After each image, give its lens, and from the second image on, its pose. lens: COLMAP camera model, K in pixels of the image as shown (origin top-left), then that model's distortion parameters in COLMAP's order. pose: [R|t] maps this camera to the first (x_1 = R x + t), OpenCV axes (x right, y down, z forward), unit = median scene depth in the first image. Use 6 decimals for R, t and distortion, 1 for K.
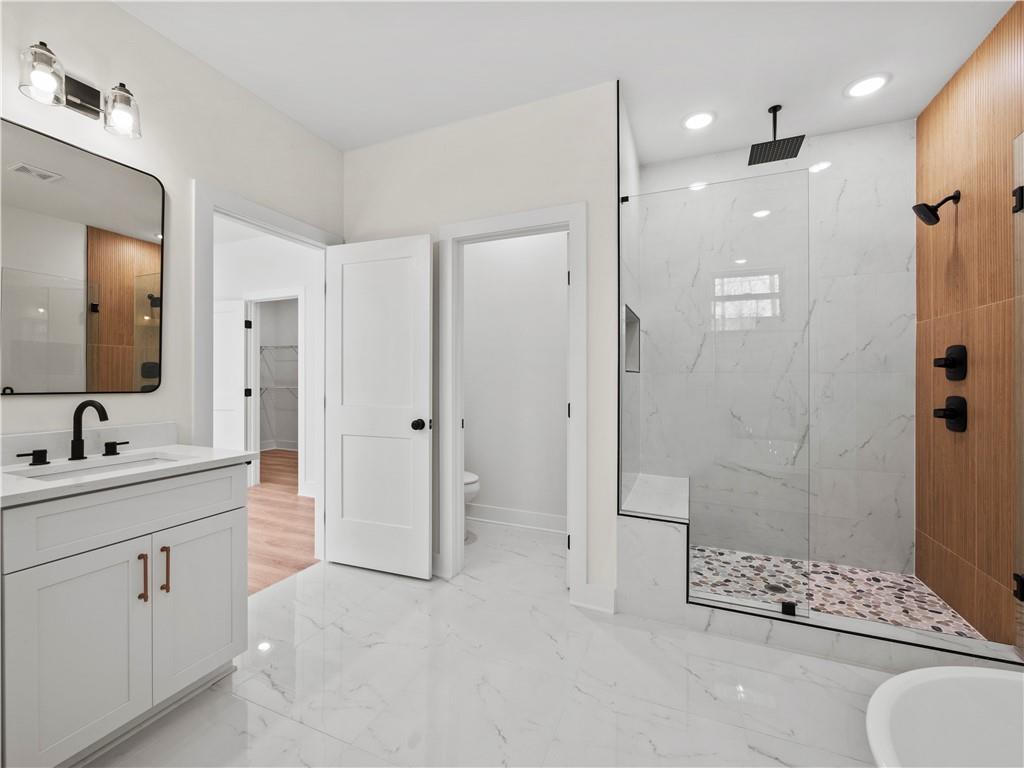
lens RADIAL K [[434.5, 0, 512.0], [0, 434.5, 384.0], [0, 0, 1]] dist [0.001532, 0.000244]
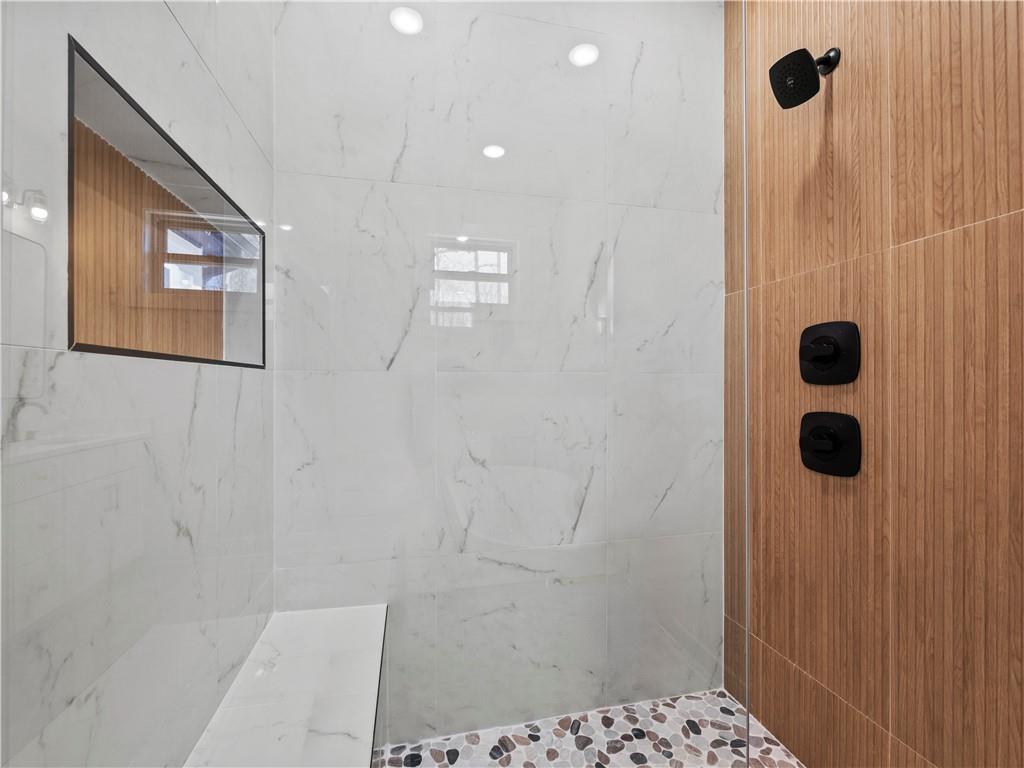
lens RADIAL K [[434.5, 0, 512.0], [0, 434.5, 384.0], [0, 0, 1]] dist [0.001532, 0.000244]
pose [[0.811832, 0.000263, 0.583891, 0.297933], [0.009565, 0.999860, -0.013750, -0.004548], [-0.583813, 0.016748, 0.811715, 0.660482]]
